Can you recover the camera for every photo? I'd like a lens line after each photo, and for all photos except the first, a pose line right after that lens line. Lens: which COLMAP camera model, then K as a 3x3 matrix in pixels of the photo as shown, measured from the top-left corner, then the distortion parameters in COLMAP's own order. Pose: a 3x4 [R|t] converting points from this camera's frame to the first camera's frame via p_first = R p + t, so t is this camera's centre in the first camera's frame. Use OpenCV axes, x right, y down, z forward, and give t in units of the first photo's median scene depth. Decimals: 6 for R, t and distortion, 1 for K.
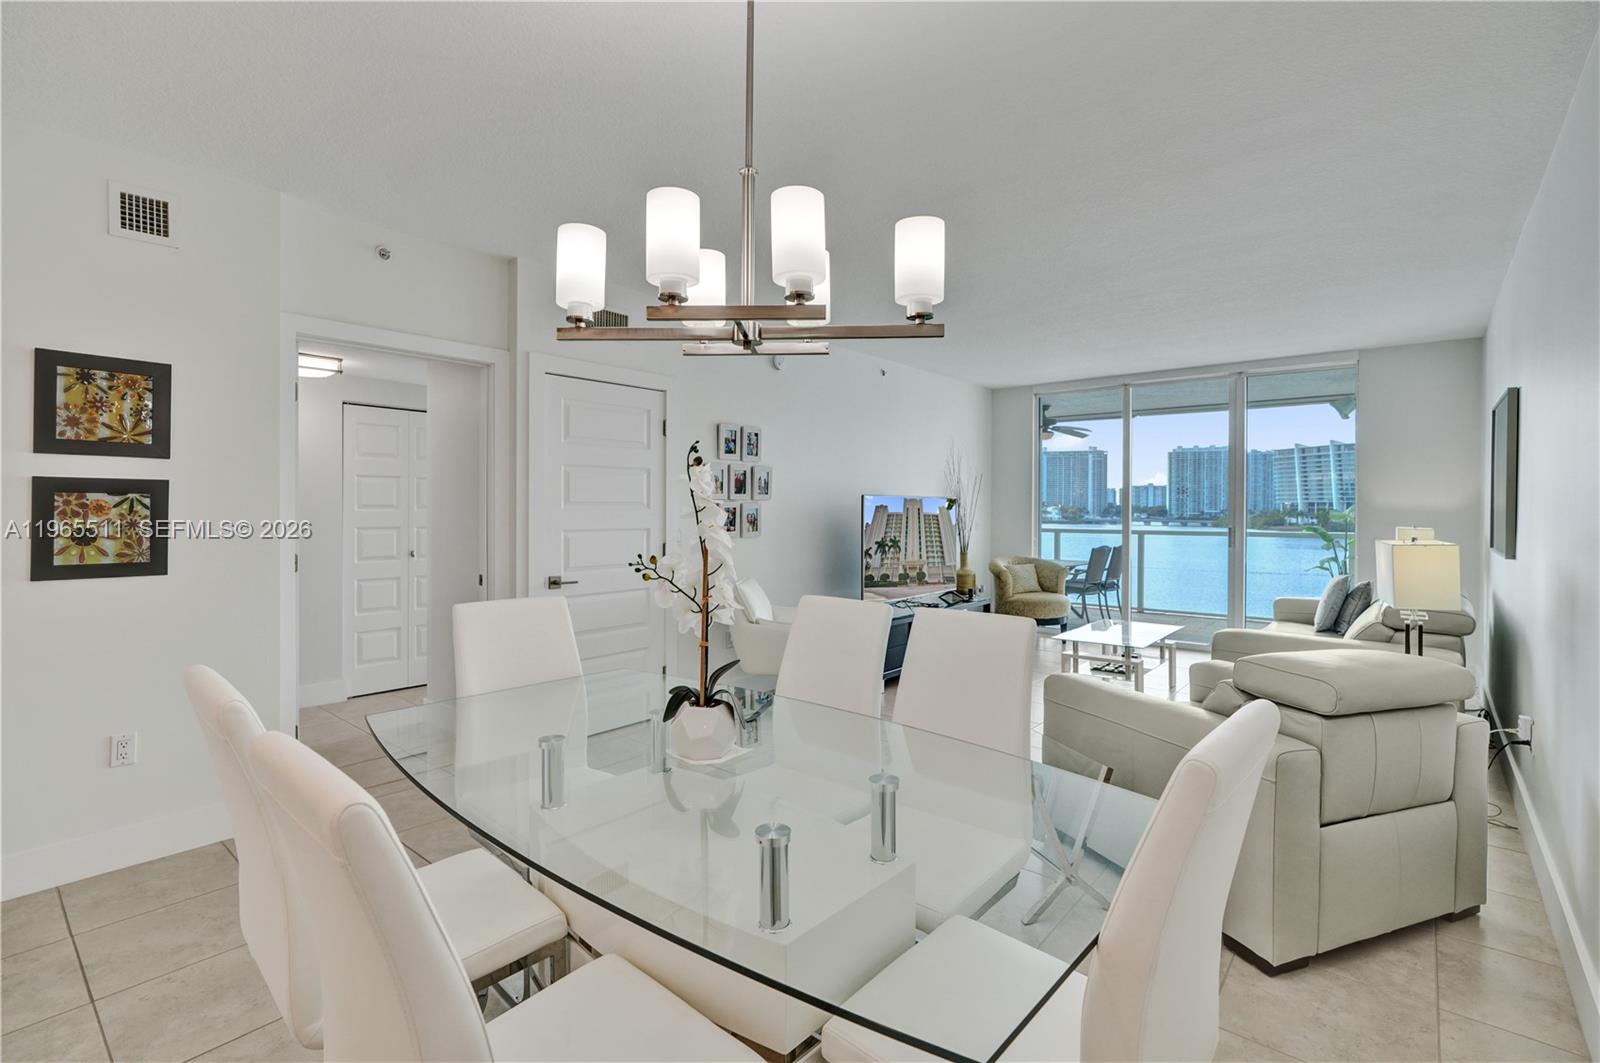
lens RADIAL K [[762.7, 0, 791.9], [0, 762.7, 527.9], [0, 0, 1]] dist [-0.016802, 0.006320]
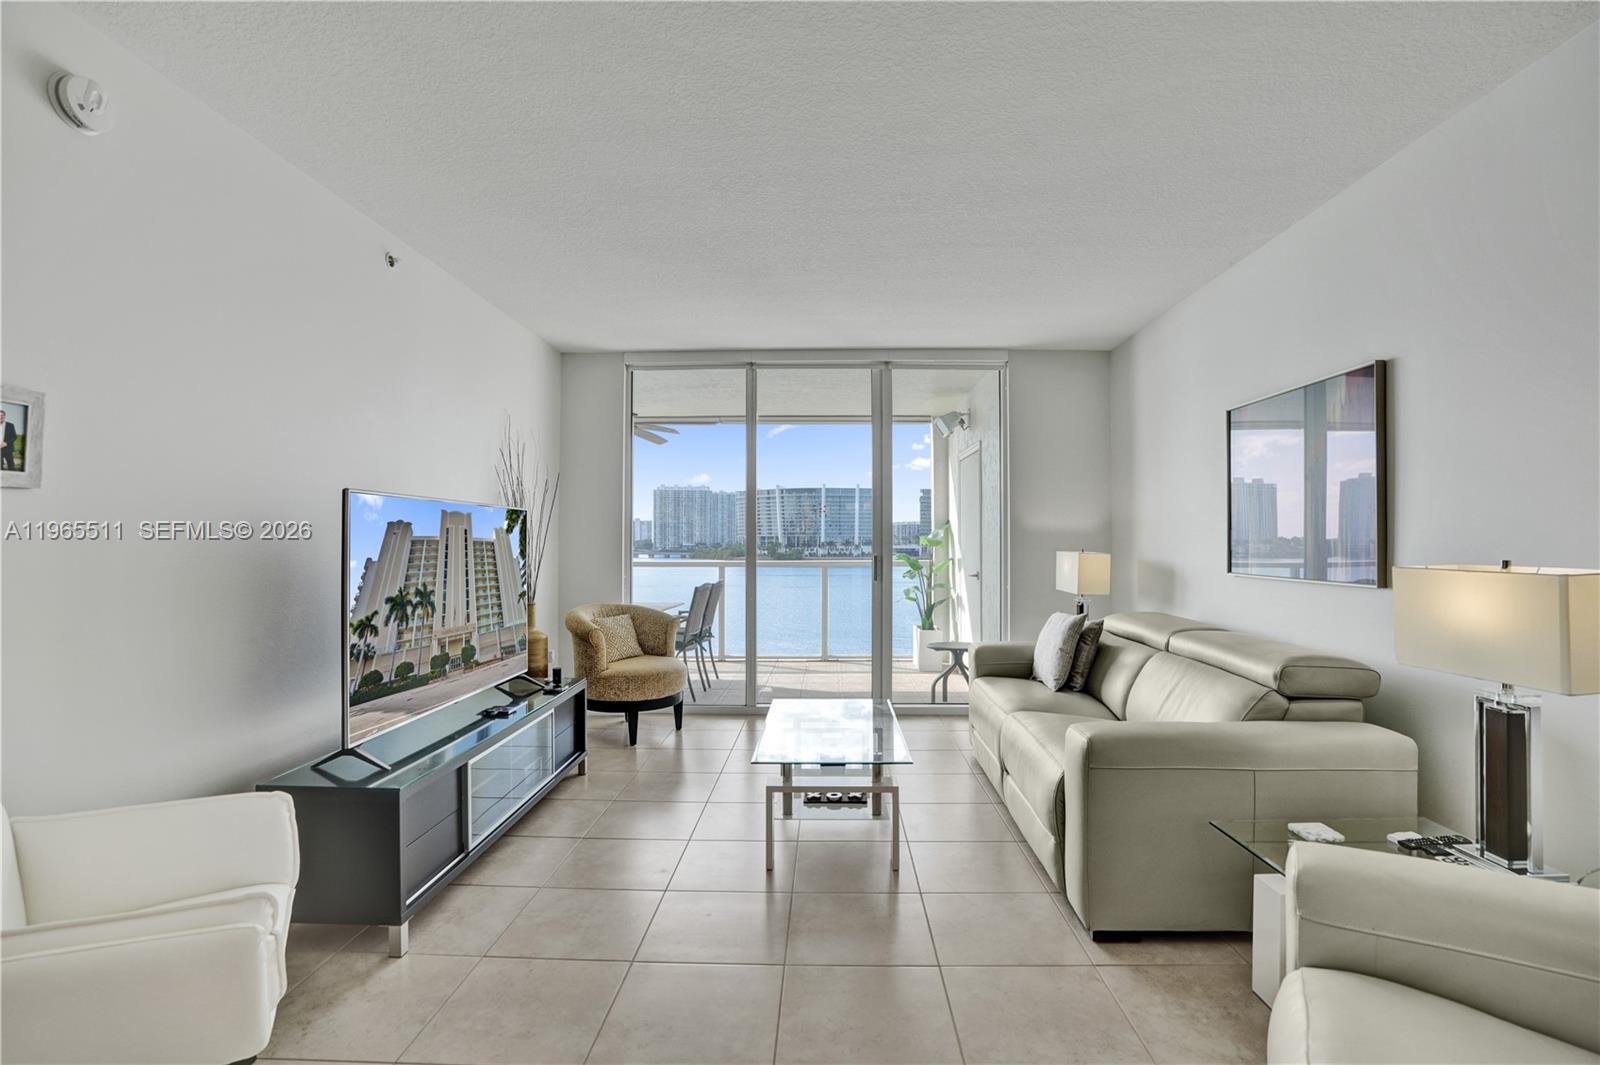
lens RADIAL K [[762.7, 0, 797.3], [0, 762.7, 539.5], [0, 0, 1]] dist [-0.016802, 0.006320]
pose [[0.789145, -0.002190, 0.614203, 0.019860], [0.021151, 0.999497, -0.023613, -0.000376], [-0.613842, 0.031625, 0.788795, 0.385478]]
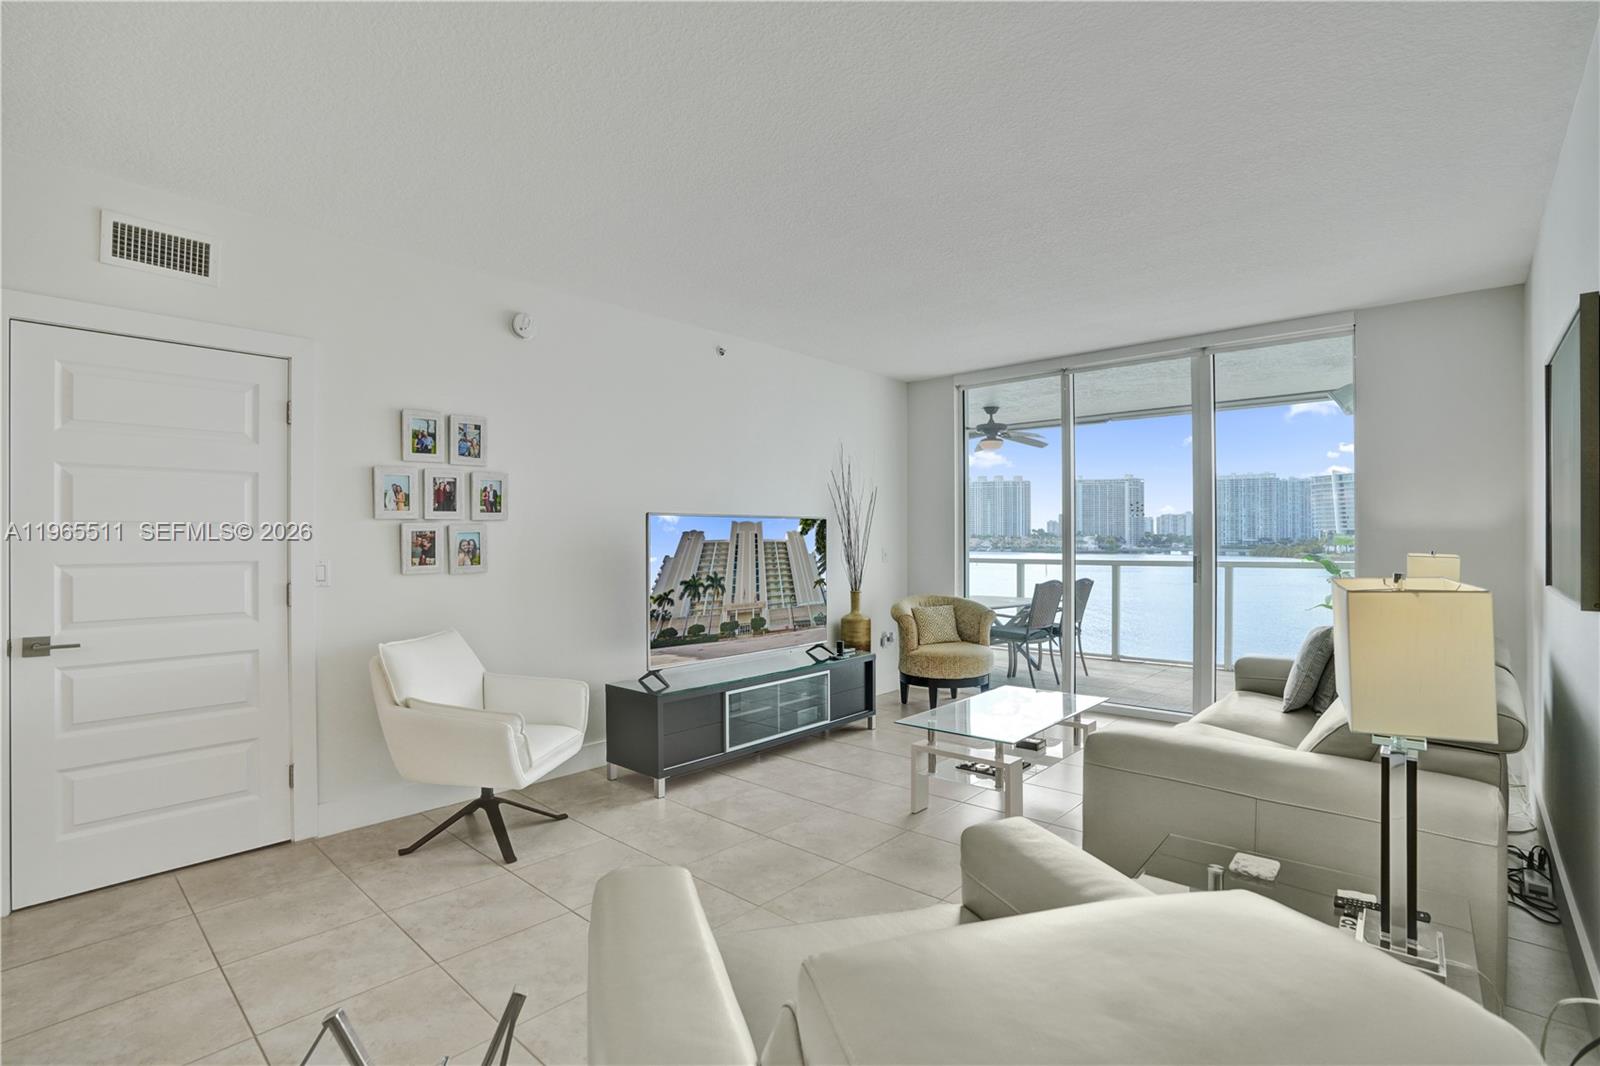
lens RADIAL K [[762.7, 0, 834.6], [0, 762.7, 553.4], [0, 0, 1]] dist [-0.016802, 0.006320]
pose [[0.999957, -0.009194, 0.000692, 0.204336], [0.009201, 0.999911, -0.009644, 0.000979], [-0.000603, 0.009650, 0.999953, 0.228479]]
